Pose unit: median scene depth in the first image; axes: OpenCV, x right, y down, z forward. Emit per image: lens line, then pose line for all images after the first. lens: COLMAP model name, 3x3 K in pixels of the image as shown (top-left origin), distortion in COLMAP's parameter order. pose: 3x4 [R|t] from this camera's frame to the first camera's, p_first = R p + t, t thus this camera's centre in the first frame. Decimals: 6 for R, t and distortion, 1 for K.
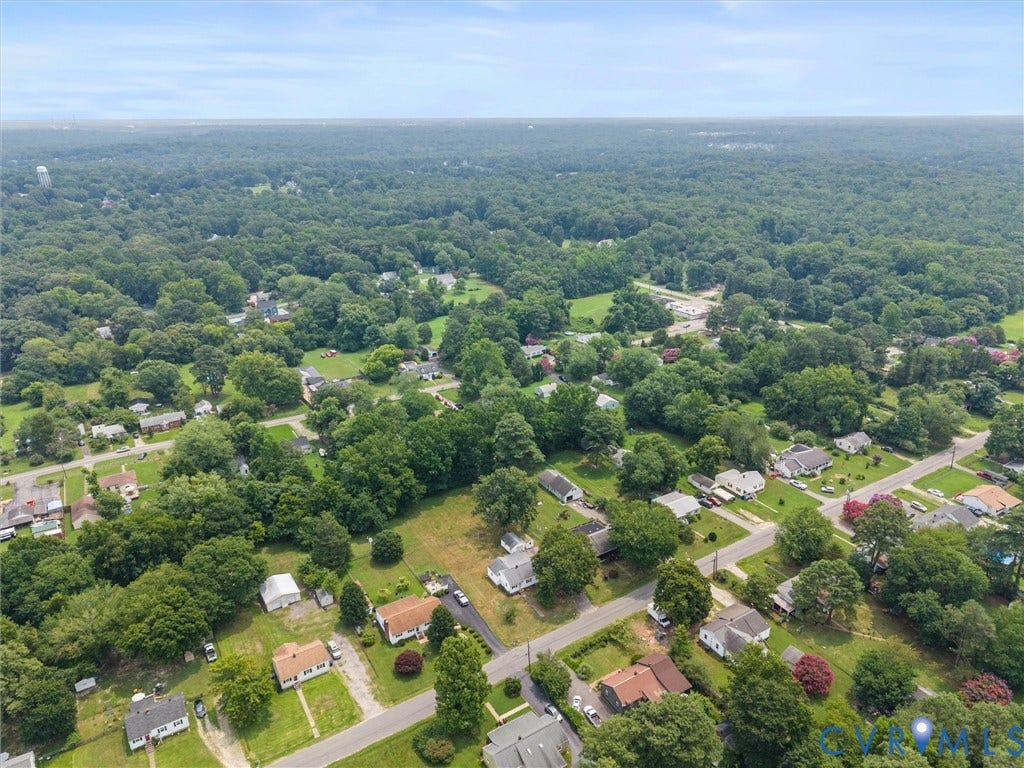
lens RADIAL K [[684.1, 0, 512.8], [0, 684.1, 386.2], [0, 0, 1]] dist [0.071408, -0.080087]
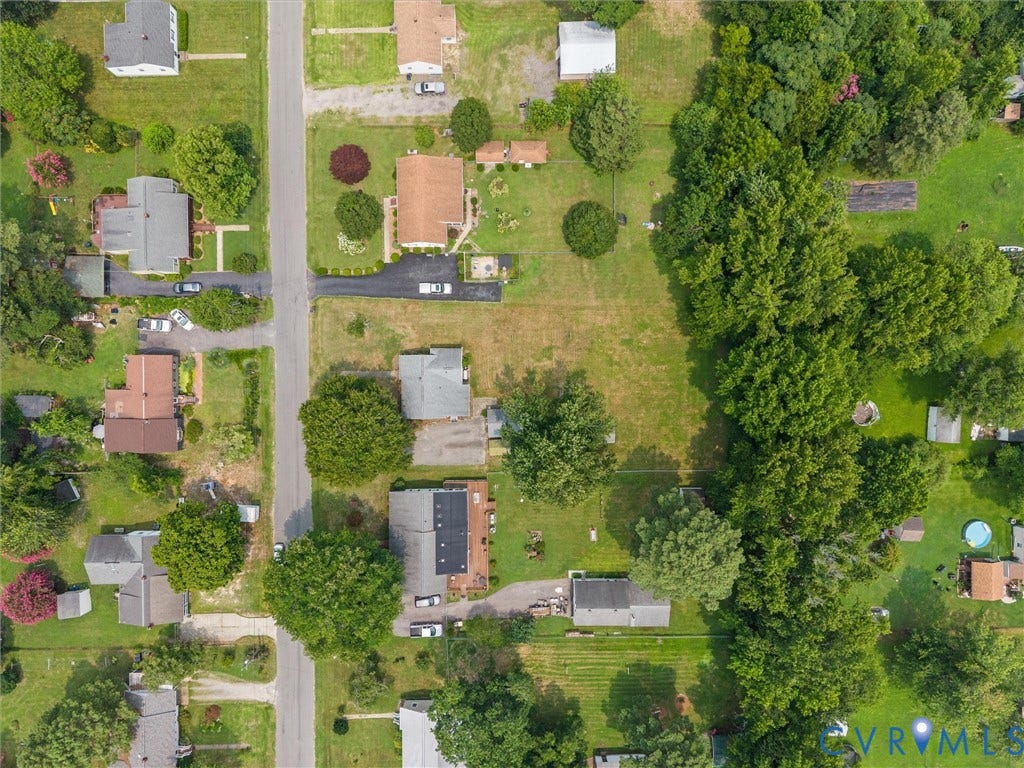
lens RADIAL K [[687.4, 0, 512.0], [0, 687.4, 384.0], [0, 0, 1]] dist [0.048285, -0.052747]
pose [[-0.521906, 0.852977, 0.006700, -0.030907], [-0.330588, -0.209503, 0.920228, -0.269701], [0.786337, 0.478058, 0.391325, 0.659728]]
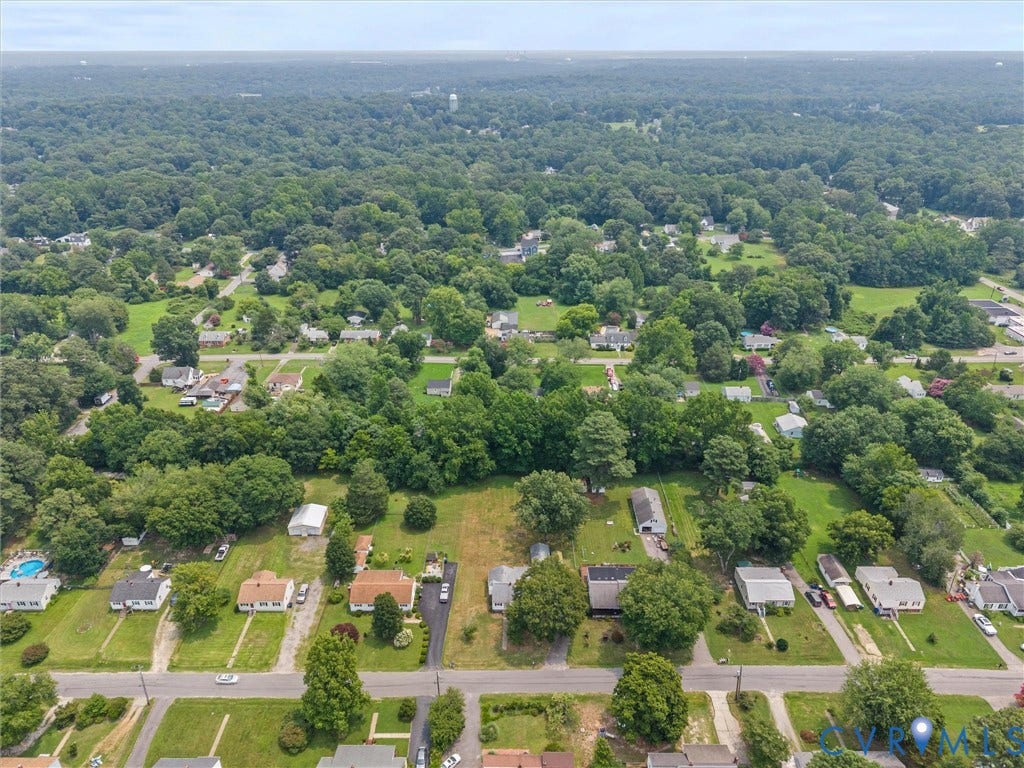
lens RADIAL K [[687.4, 0, 512.0], [0, 687.4, 384.0], [0, 0, 1]] dist [0.048285, -0.052747]
pose [[0.845093, 0.238689, -0.478378, 0.294482], [-0.200903, 0.971004, 0.129575, -0.079548], [0.495435, -0.013396, 0.868541, 0.192360]]
